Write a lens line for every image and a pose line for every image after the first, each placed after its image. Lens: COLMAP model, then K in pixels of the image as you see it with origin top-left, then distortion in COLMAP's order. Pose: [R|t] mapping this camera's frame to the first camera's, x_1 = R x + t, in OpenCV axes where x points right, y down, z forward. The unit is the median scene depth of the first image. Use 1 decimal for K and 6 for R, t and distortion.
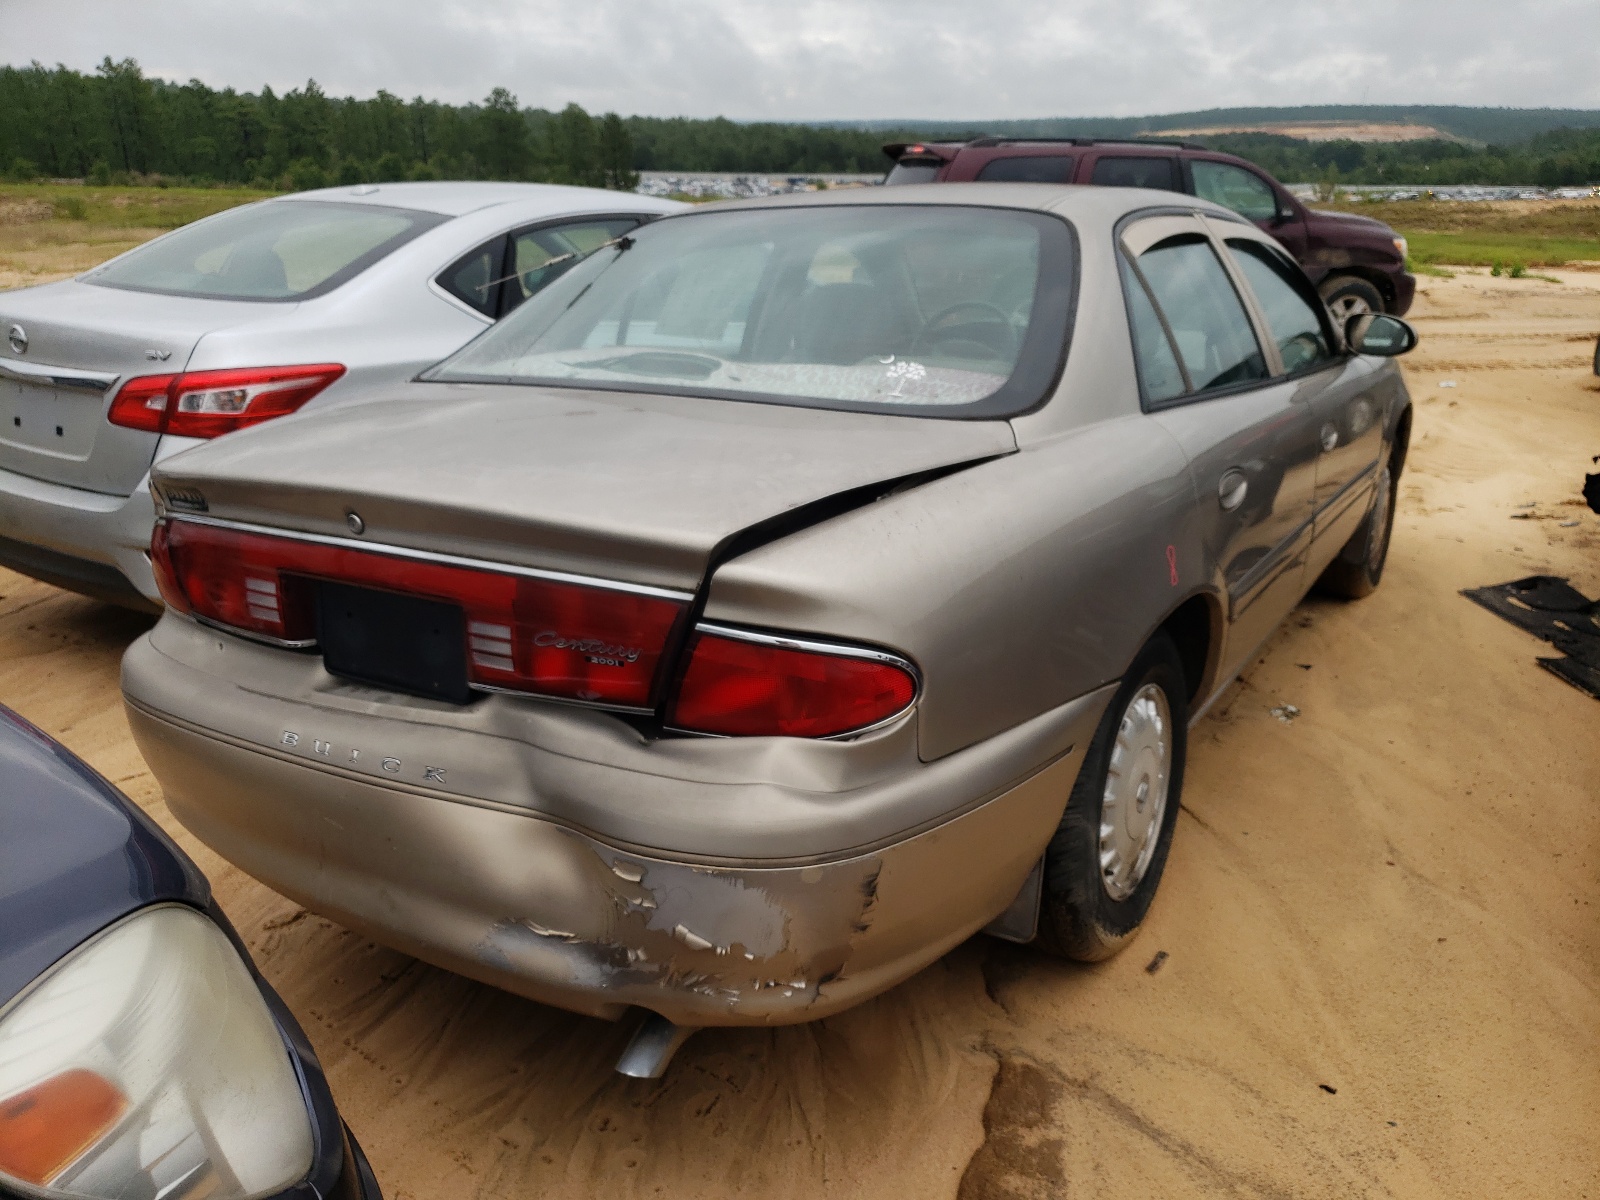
lens RADIAL K [[1216.3, 0, 800.0], [0, 1216.3, 600.0], [0, 0, 1]] dist [-0.004711, -0.006648]
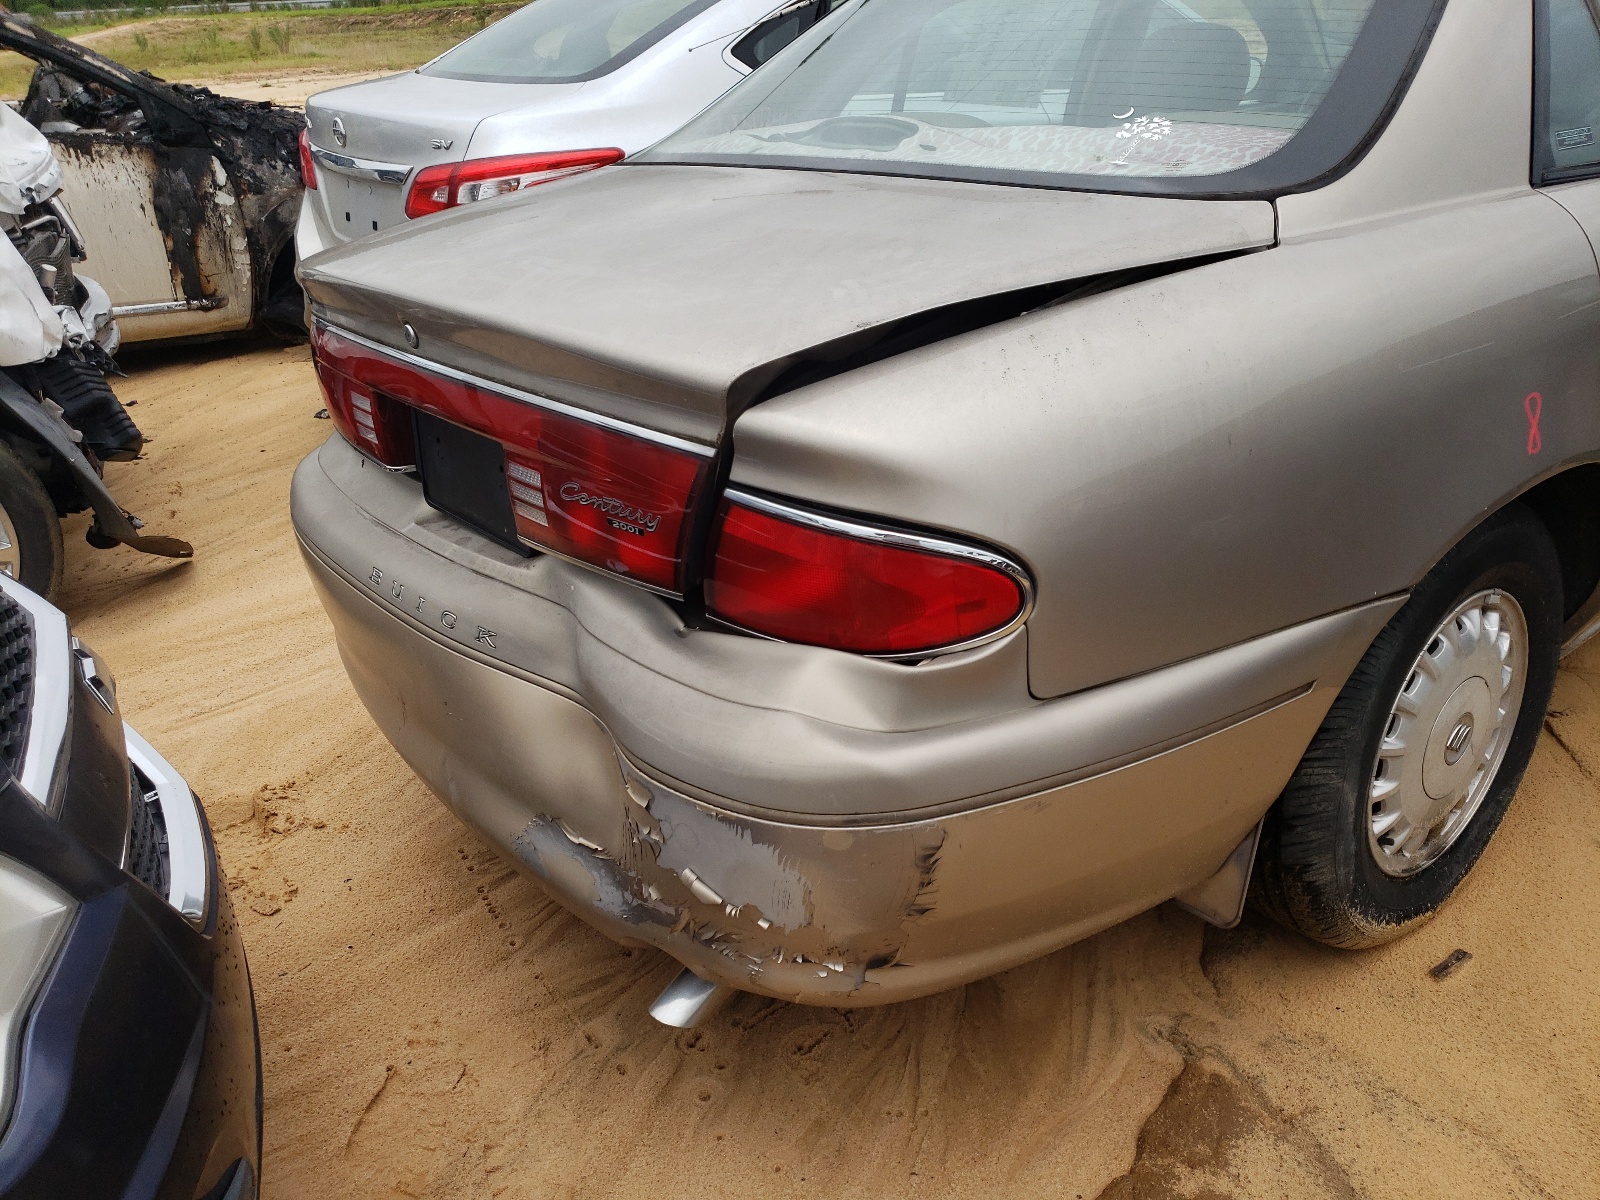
lens RADIAL K [[1224.6, 0, 800.0], [0, 1224.6, 600.0], [0, 0, 1]] dist [0.004014, 0.007177]
pose [[0.942784, 0.091971, -0.320468, 0.162779], [-0.039364, 0.985182, 0.166932, -0.031427], [0.331072, -0.144765, 0.932435, 0.243154]]
